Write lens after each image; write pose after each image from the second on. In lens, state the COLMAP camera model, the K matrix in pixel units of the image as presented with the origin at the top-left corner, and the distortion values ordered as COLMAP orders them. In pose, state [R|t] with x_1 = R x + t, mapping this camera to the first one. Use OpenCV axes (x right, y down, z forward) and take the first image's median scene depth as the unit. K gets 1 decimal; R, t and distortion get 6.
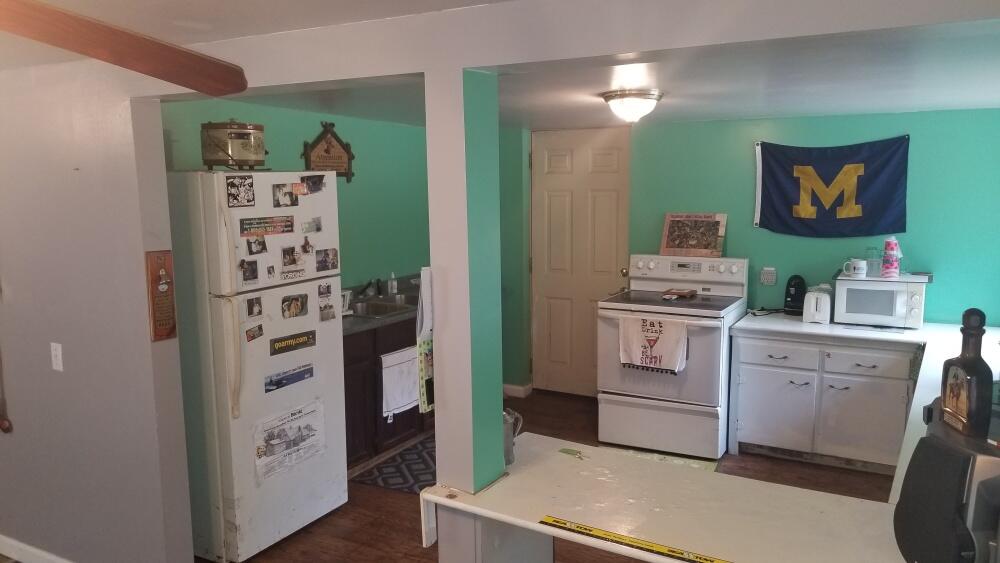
lens RADIAL K [[774.0, 0, 505.5], [0, 774.0, 285.4], [0, 0, 1]] dist [0.053293, -0.023624]
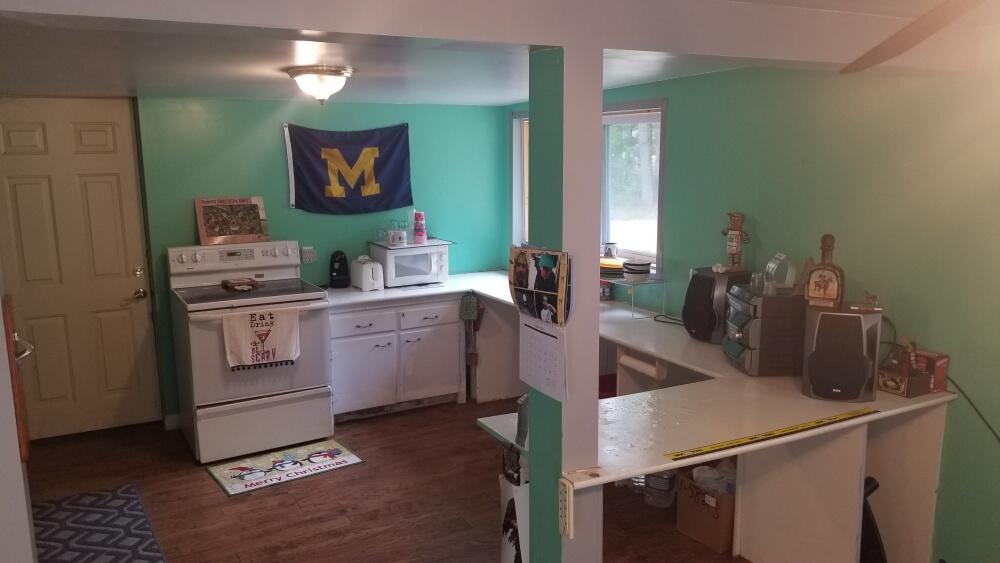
lens RADIAL K [[774.0, 0, 505.7], [0, 774.0, 285.9], [0, 0, 1]] dist [0.053293, -0.023624]
pose [[0.526687, -0.143229, 0.837906, -0.425422], [0.123125, 0.988162, 0.091520, -0.035911], [-0.841095, 0.054965, 0.538087, 0.242080]]
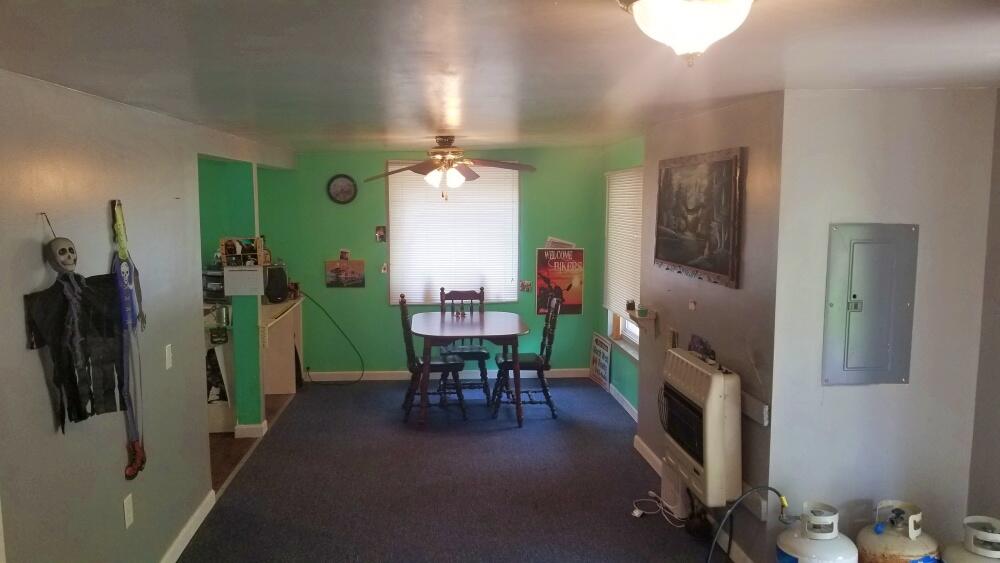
lens RADIAL K [[774.0, 0, 500.2], [0, 774.0, 282.2], [0, 0, 1]] dist [0.053293, -0.023624]
pose [[-0.582245, -0.082415, 0.808825, -2.492668], [0.119309, 0.975417, 0.185276, -0.254538], [-0.804211, 0.204376, -0.558099, 1.803848]]
